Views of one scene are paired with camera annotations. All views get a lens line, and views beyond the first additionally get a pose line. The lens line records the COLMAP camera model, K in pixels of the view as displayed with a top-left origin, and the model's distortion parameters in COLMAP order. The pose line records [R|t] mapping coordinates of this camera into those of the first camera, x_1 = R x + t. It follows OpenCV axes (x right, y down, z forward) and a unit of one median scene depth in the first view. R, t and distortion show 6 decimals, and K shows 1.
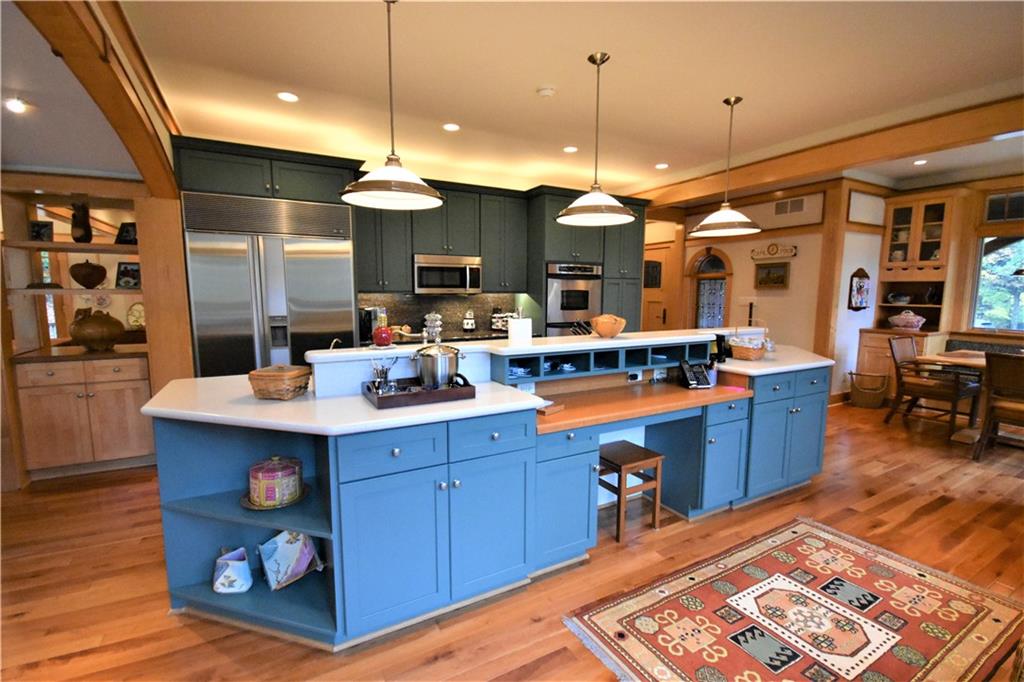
lens RADIAL K [[453.3, 0, 505.6], [0, 453.3, 340.0], [0, 0, 1]] dist [-0.005547, -0.004106]
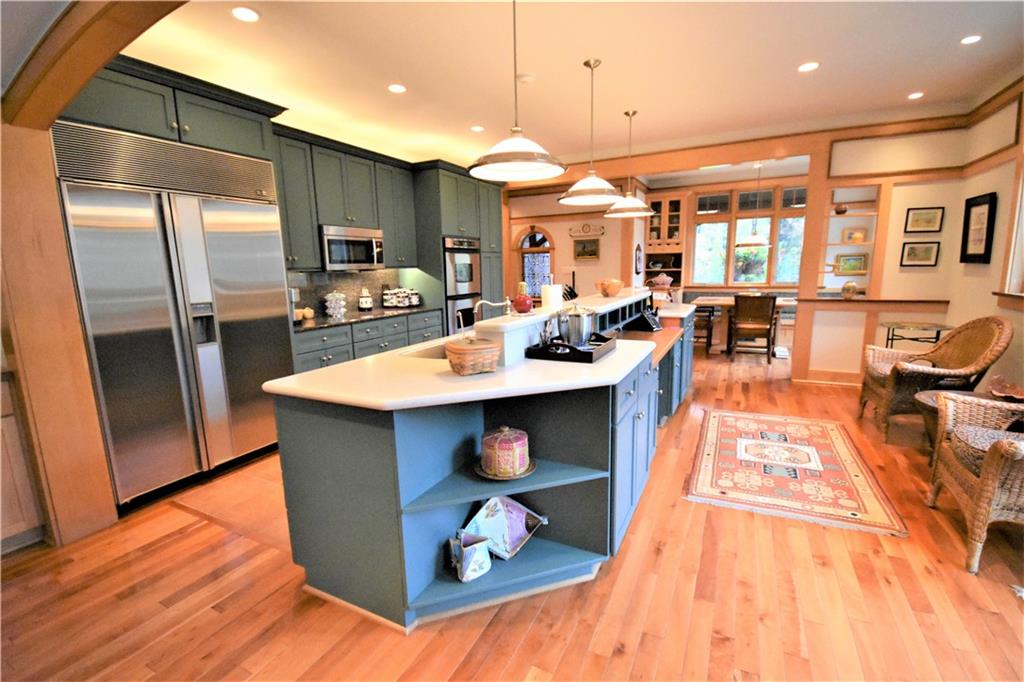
lens RADIAL K [[453.3, 0, 510.5], [0, 453.3, 342.5], [0, 0, 1]] dist [-0.005547, -0.004106]
pose [[0.824055, -0.115554, 0.554599, -0.393878], [0.086021, 0.993147, 0.079114, -0.001689], [-0.559941, -0.017487, 0.828348, 0.066135]]
